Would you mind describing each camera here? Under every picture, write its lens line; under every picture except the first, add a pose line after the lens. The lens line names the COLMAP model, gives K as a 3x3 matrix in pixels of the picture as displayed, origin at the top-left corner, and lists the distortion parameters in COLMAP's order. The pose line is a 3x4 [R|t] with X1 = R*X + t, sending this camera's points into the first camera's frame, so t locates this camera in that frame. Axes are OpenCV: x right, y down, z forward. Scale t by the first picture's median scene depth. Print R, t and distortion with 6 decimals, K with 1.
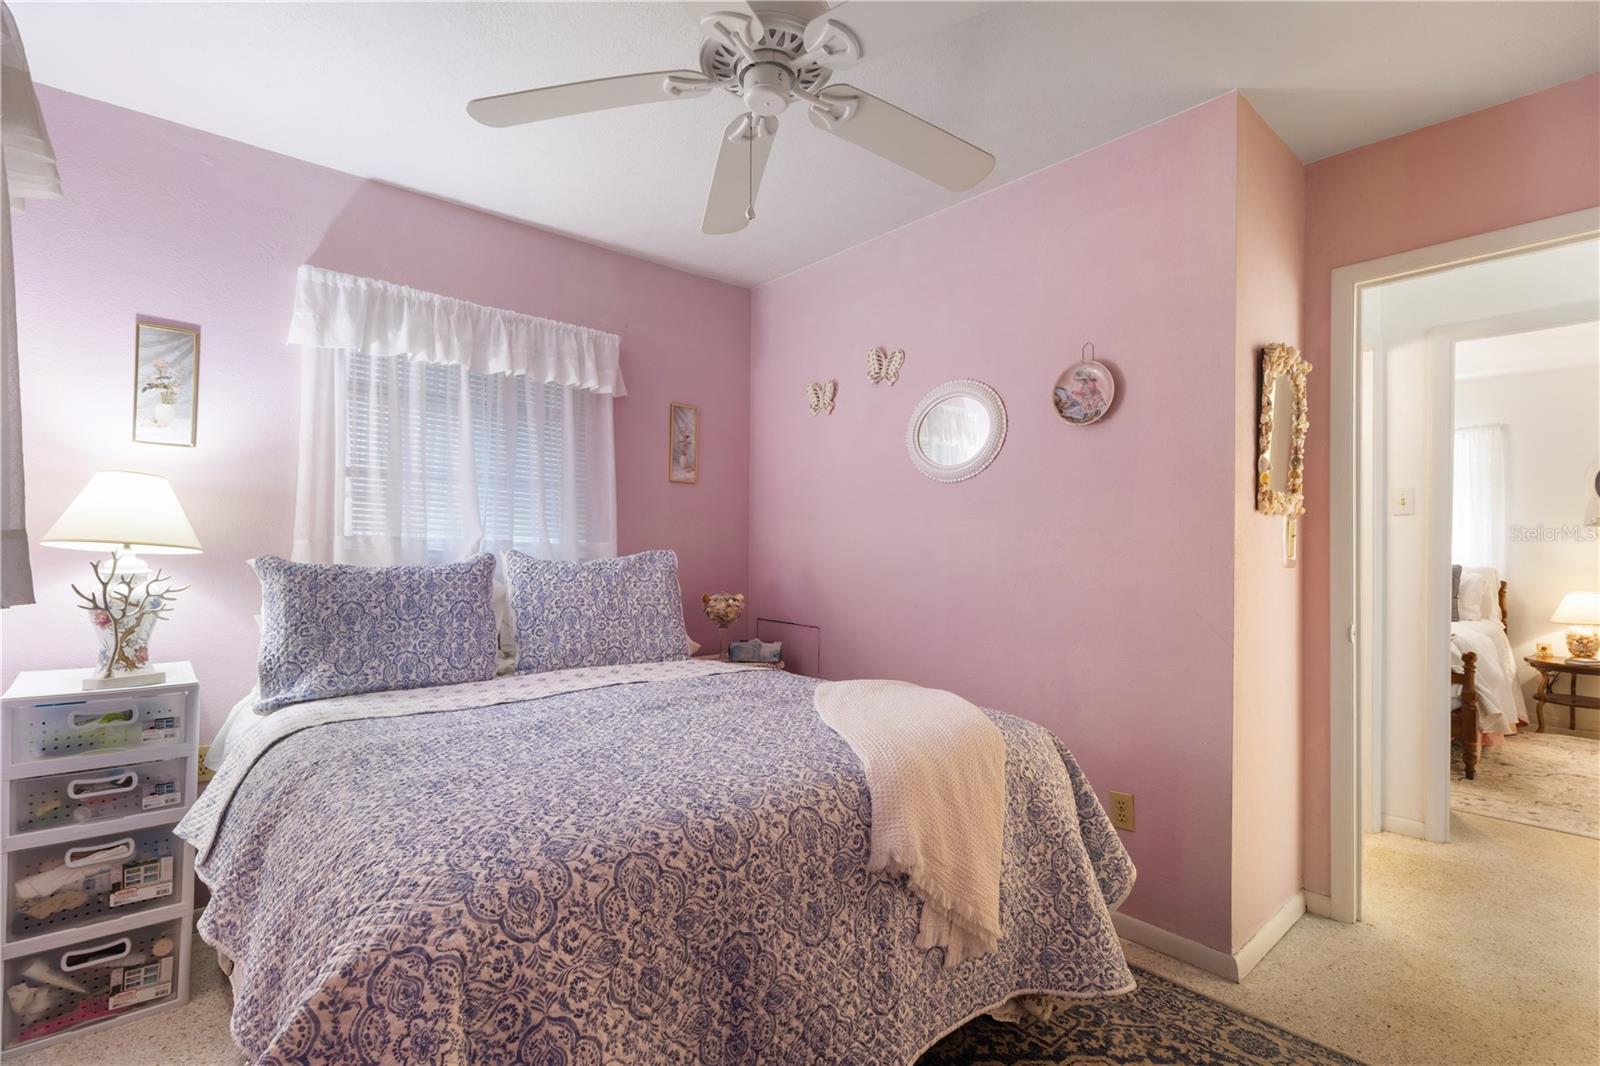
lens RADIAL K [[748.9, 0, 801.5], [0, 748.9, 535.3], [0, 0, 1]] dist [0.002119, 0.001925]
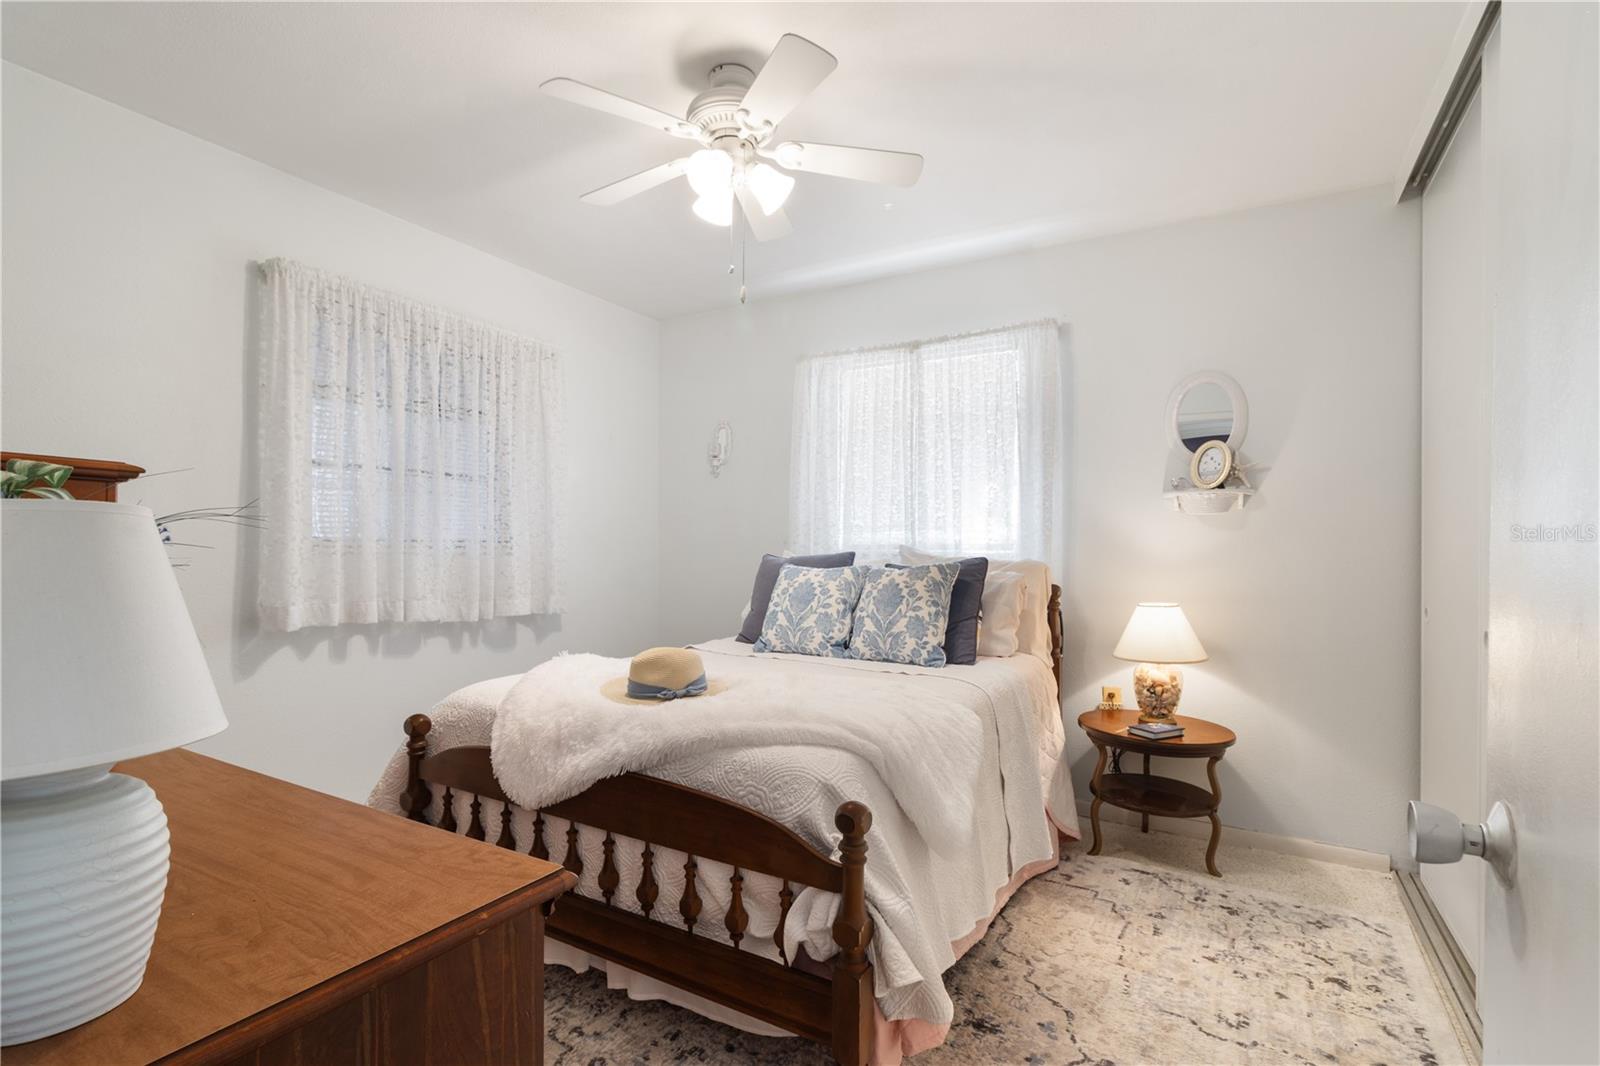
lens RADIAL K [[748.9, 0, 796.1], [0, 748.9, 540.9], [0, 0, 1]] dist [0.002119, 0.001925]
pose [[0.955336, -0.004183, 0.295492, 0.589431], [0.001613, 0.999959, 0.008941, 0.021798], [-0.295517, -0.008065, 0.955303, 0.520378]]
